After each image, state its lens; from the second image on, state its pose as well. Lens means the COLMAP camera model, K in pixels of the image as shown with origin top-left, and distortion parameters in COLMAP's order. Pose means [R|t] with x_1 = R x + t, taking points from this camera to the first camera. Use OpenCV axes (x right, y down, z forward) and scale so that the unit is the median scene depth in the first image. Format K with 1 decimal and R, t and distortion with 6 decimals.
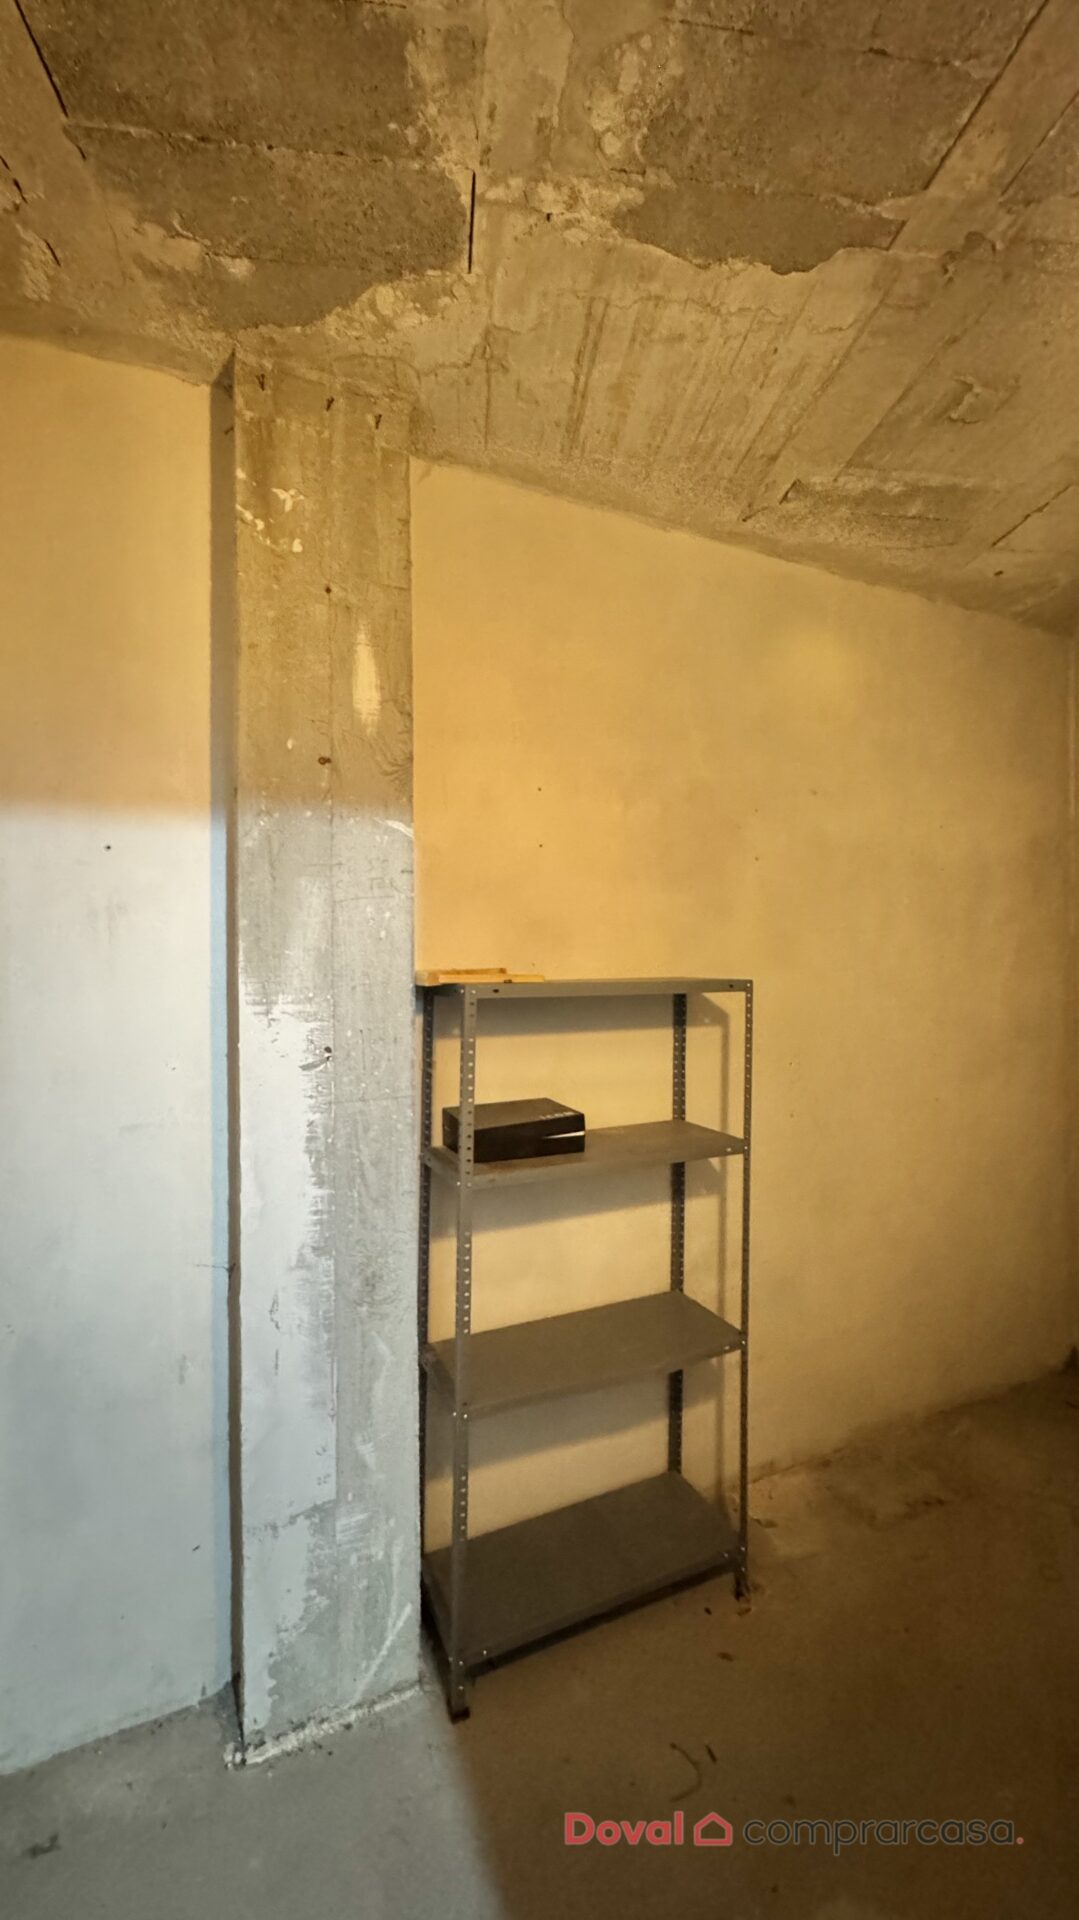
lens RADIAL K [[772.7, 0, 562.6], [0, 772.7, 969.3], [0, 0, 1]] dist [0.001657, -0.000262]
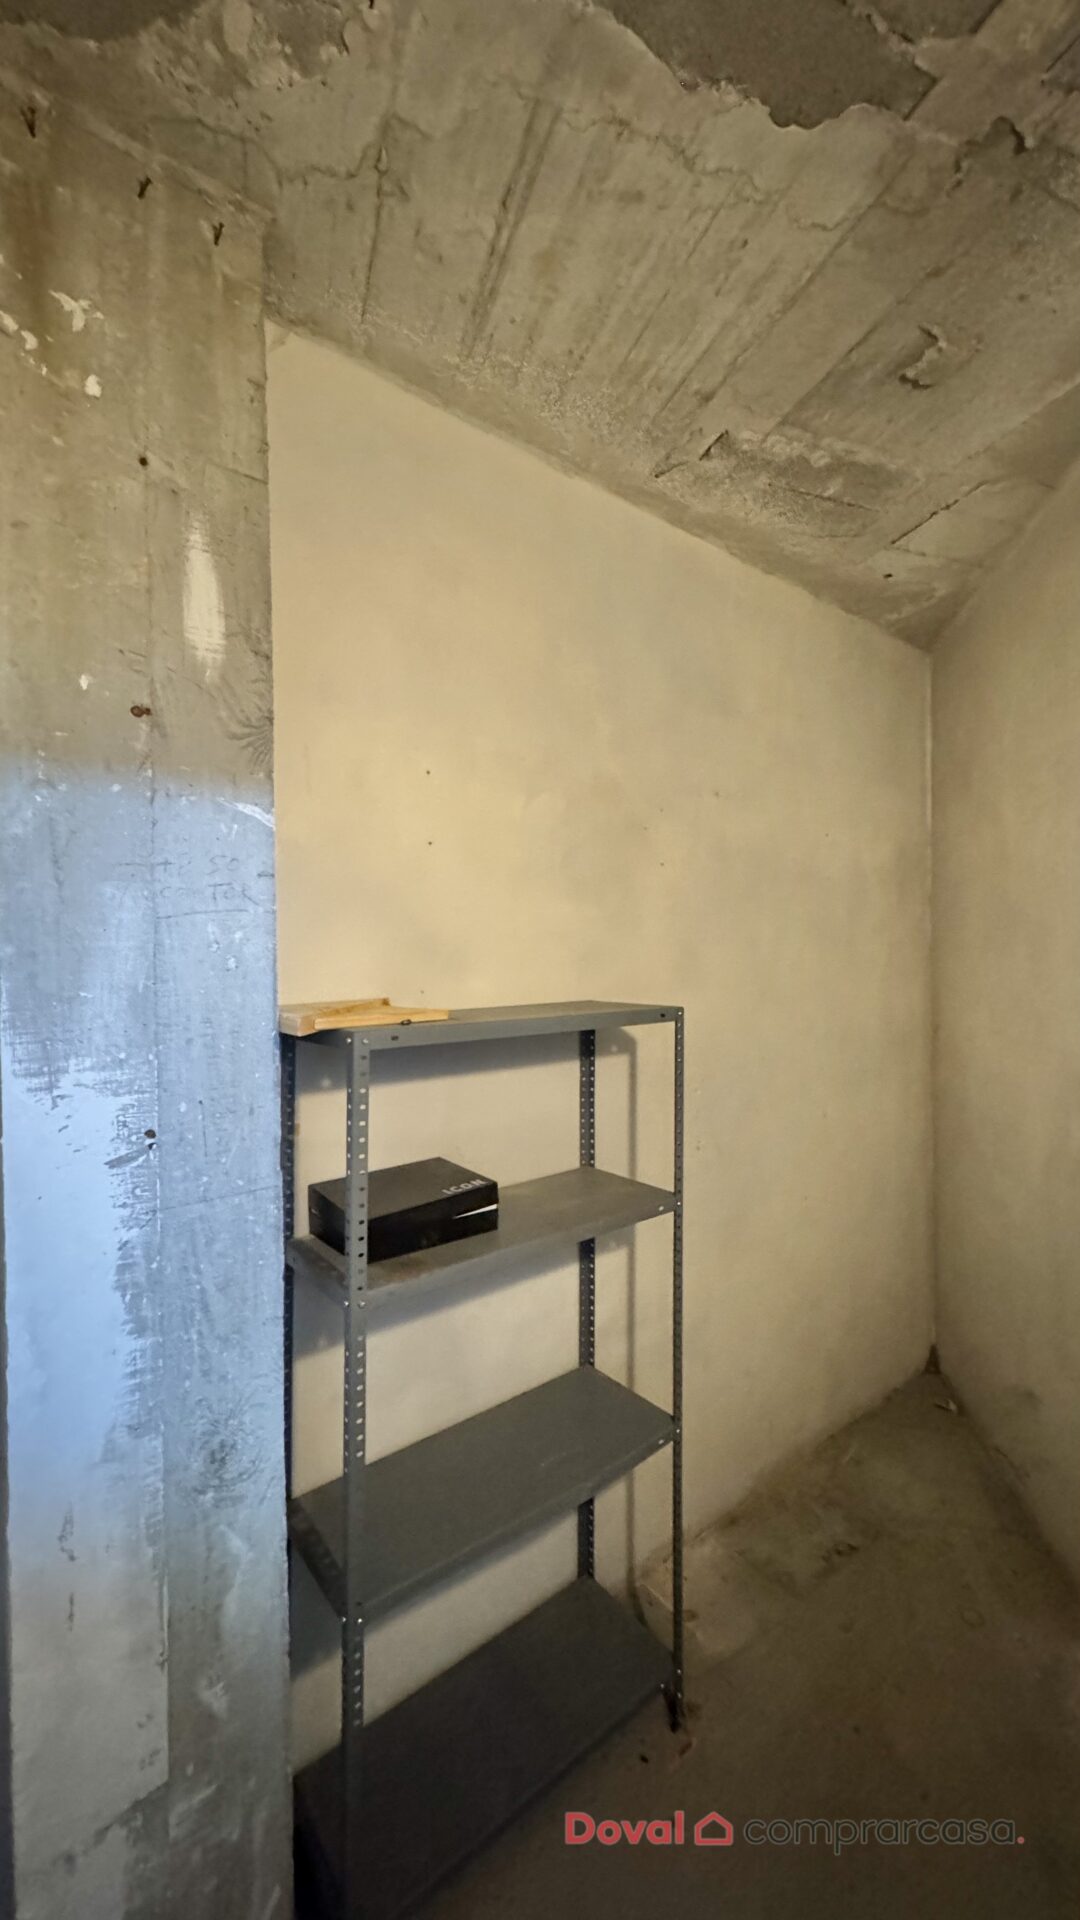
lens RADIAL K [[772.7, 0, 563.1], [0, 772.7, 969.3], [0, 0, 1]] dist [0.001657, -0.000262]
pose [[0.973764, -0.008503, 0.227399, -0.098228], [0.007743, 0.999961, 0.004233, -0.040494], [-0.227426, -0.002361, 0.973792, 0.241054]]
